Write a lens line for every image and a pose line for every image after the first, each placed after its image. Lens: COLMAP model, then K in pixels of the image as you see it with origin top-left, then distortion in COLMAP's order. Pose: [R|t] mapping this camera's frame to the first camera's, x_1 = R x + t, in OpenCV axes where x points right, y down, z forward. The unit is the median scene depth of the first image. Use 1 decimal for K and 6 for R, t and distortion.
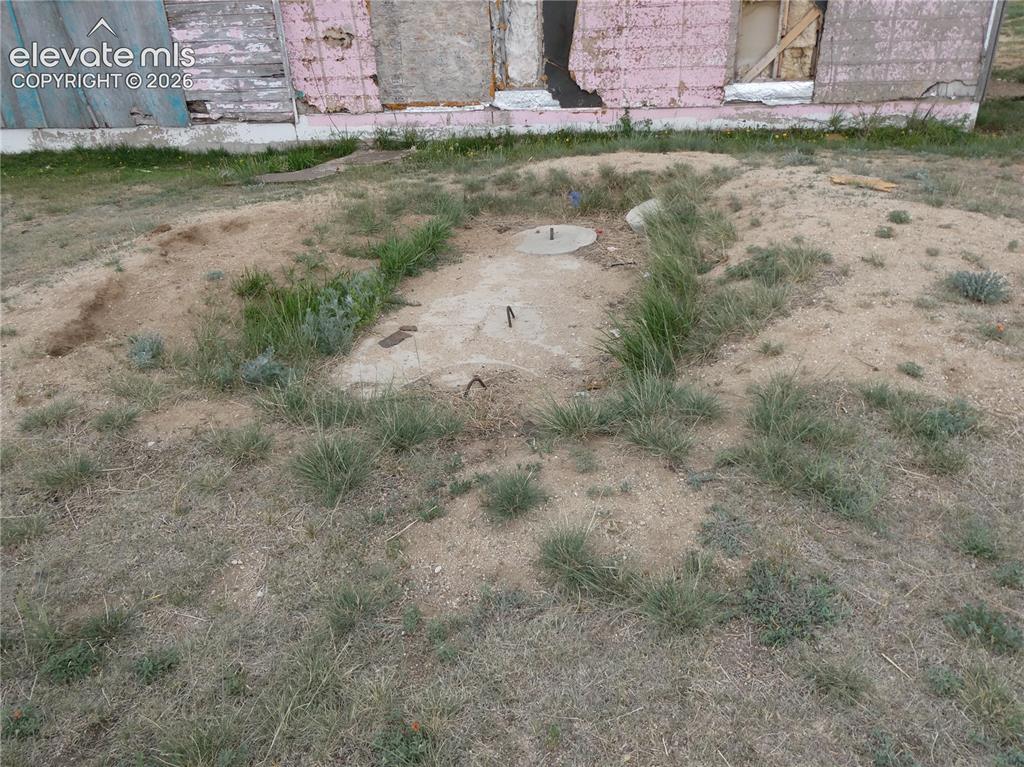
lens RADIAL K [[706.3, 0, 507.0], [0, 706.3, 378.6], [0, 0, 1]] dist [0.004302, -0.015367]
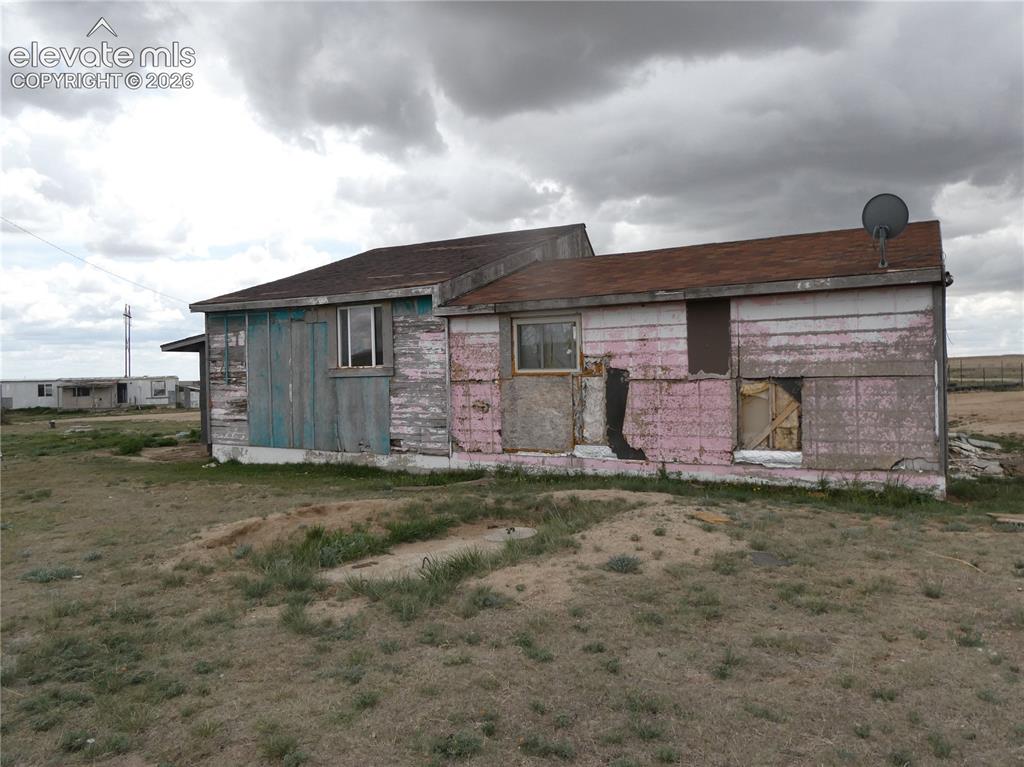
lens RADIAL K [[706.3, 0, 512.4], [0, 706.3, 387.5], [0, 0, 1]] dist [0.004302, -0.015367]
pose [[0.929743, 0.028722, -0.367088, 0.396238], [-0.188275, 0.893852, -0.406917, 0.092967], [0.316434, 0.447442, 0.836460, -0.284011]]
